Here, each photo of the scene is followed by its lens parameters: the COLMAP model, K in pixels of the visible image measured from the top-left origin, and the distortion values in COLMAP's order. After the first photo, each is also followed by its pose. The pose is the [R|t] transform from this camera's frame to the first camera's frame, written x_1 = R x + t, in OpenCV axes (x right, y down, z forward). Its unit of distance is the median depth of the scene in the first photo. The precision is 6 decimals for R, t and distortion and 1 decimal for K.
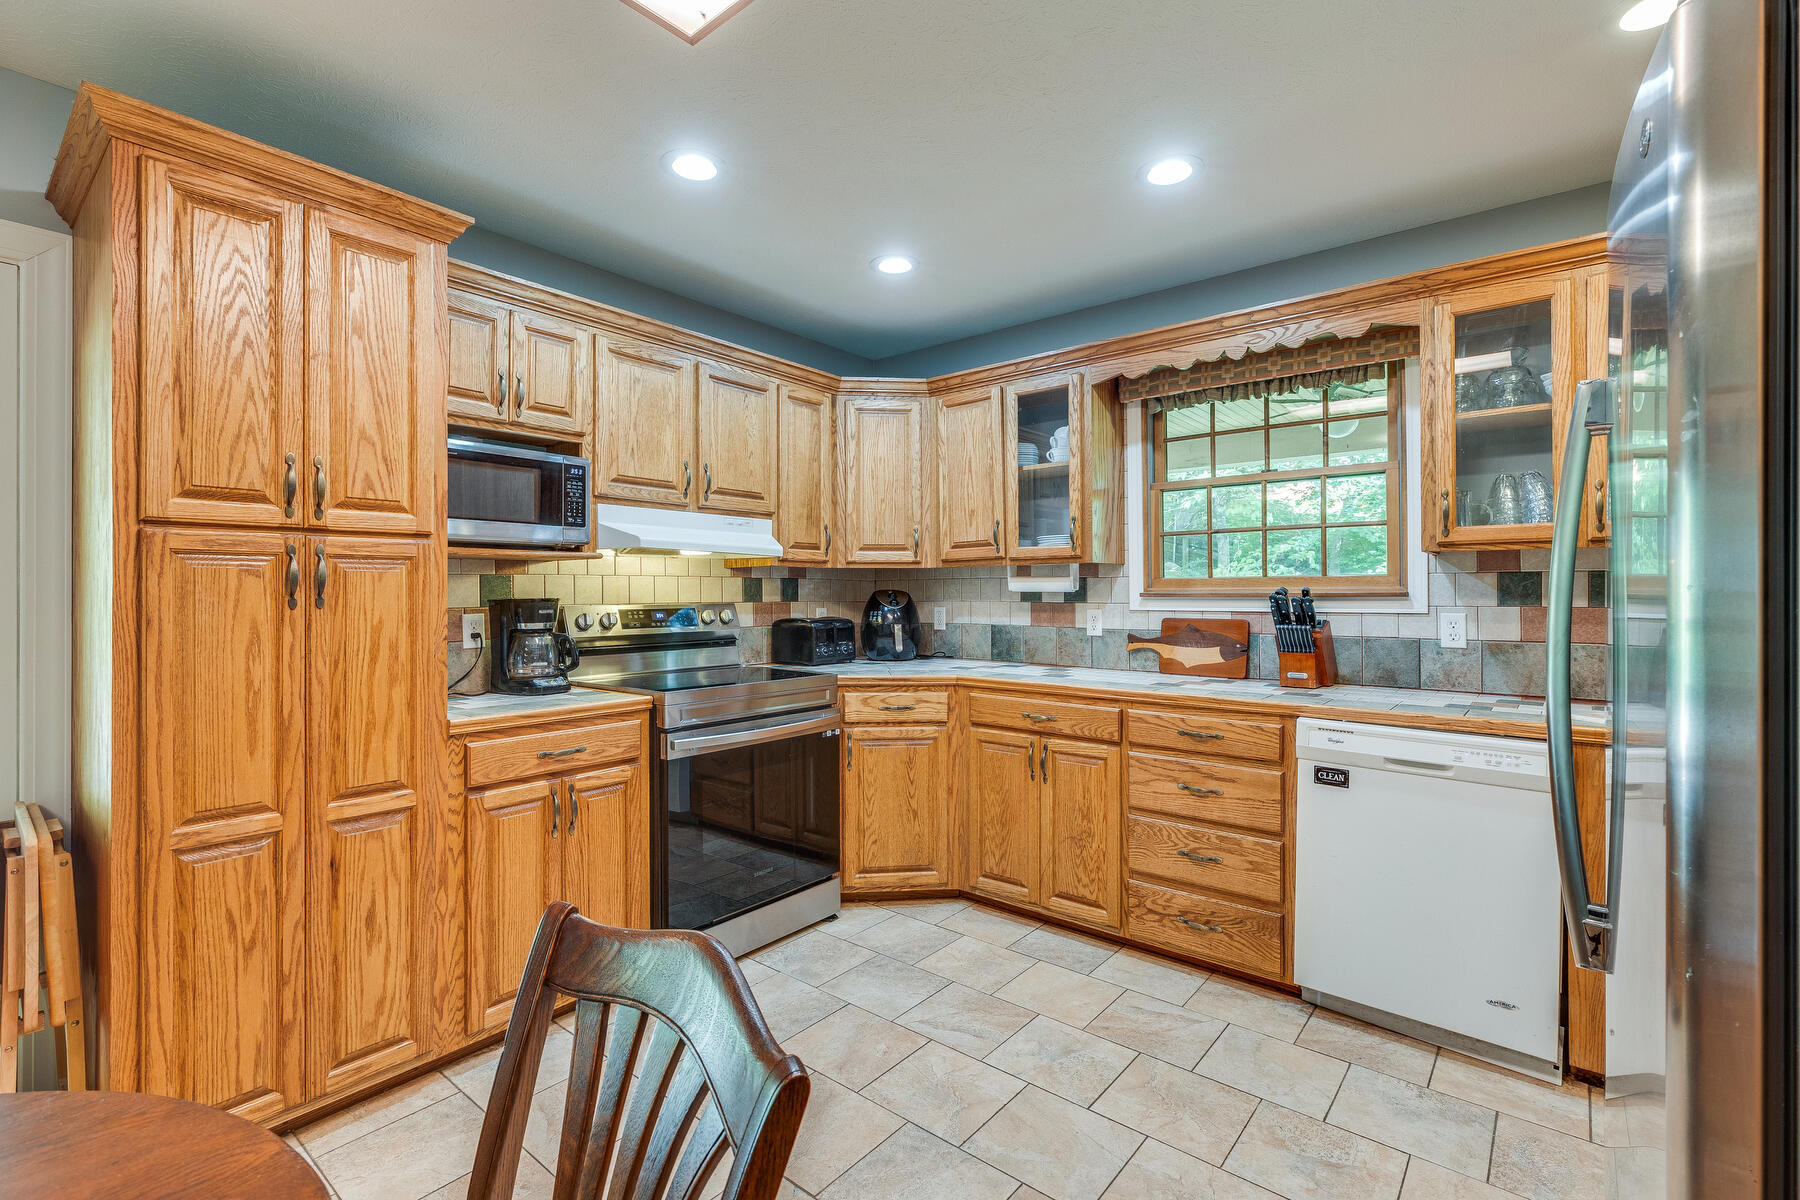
lens RADIAL K [[814.5, 0, 902.8], [0, 814.5, 592.8], [0, 0, 1]] dist [0.003290, -0.000764]
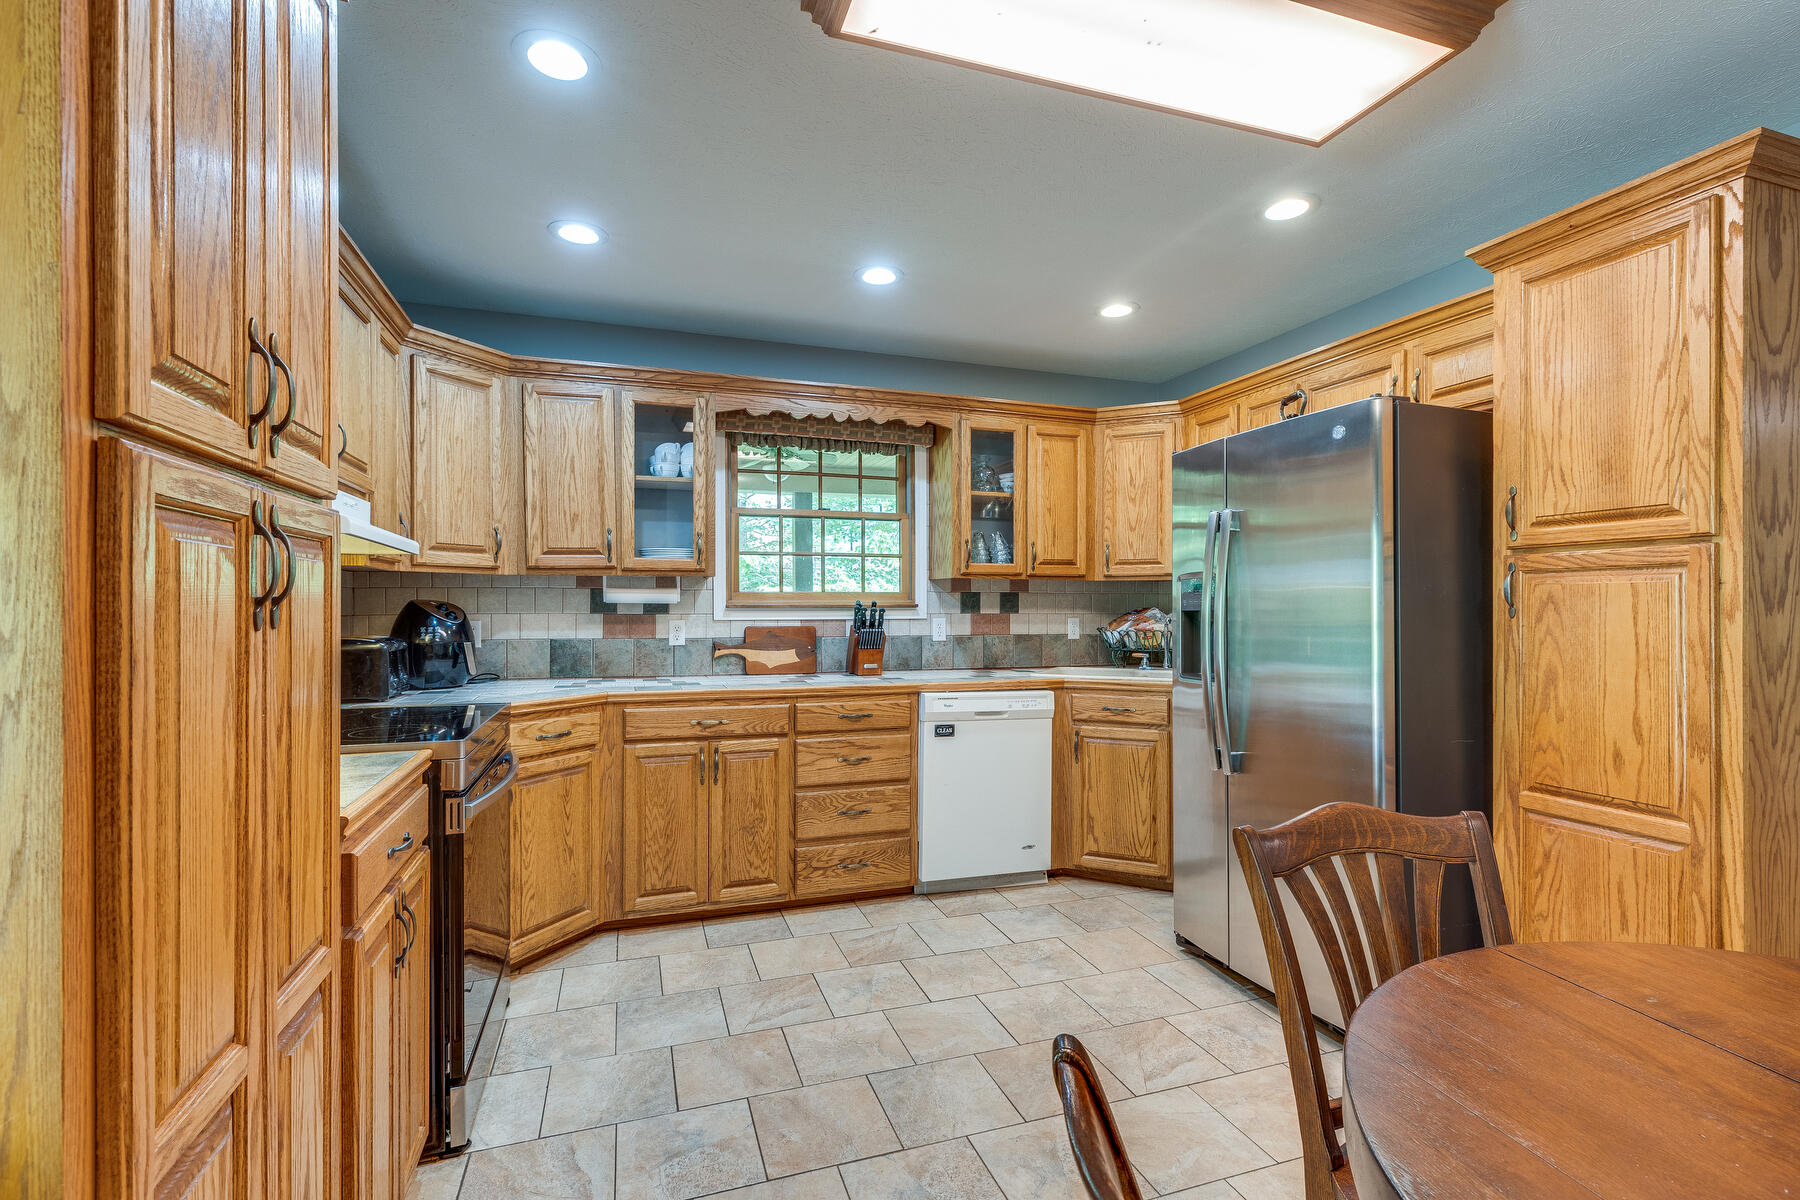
lens RADIAL K [[814.5, 0, 904.0], [0, 814.5, 607.0], [0, 0, 1]] dist [0.003290, -0.000764]
pose [[0.513981, 0.000010, 0.857801, -0.615045], [-0.001907, 0.999998, 0.001131, 0.001972], [-0.857799, -0.002217, 0.513980, 0.251741]]
